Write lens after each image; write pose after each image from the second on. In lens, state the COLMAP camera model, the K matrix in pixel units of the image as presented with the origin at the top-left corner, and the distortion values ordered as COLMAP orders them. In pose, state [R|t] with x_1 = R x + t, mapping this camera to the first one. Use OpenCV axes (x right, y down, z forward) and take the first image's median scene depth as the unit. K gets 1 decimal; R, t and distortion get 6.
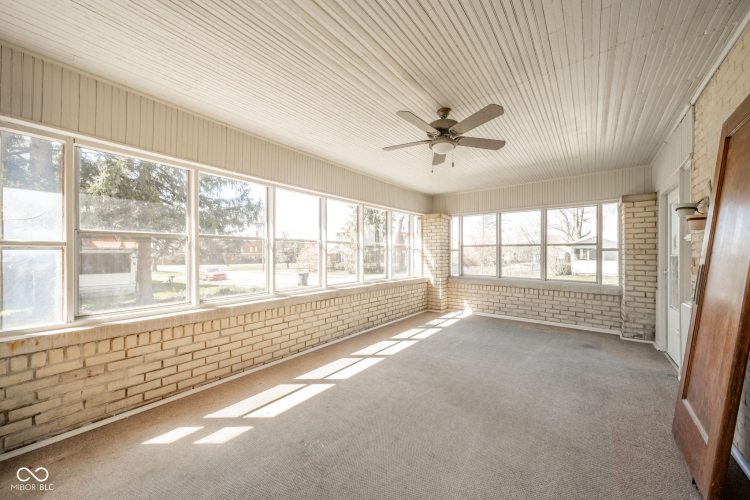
lens RADIAL K [[263.6, 0, 375.0], [0, 263.6, 248.7], [0, 0, 1]] dist [-0.000444, -0.000124]
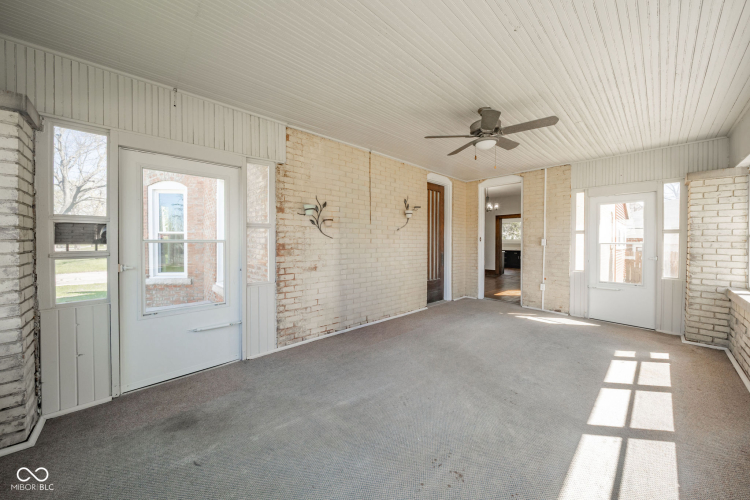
lens RADIAL K [[263.6, 0, 375.0], [0, 263.6, 248.7], [0, 0, 1]] dist [-0.000444, -0.000124]
pose [[-0.989175, -0.006558, 0.146593, 0.513806], [-0.005042, 0.999930, 0.010712, 0.033566], [-0.146653, 0.009857, -0.989139, 2.007843]]
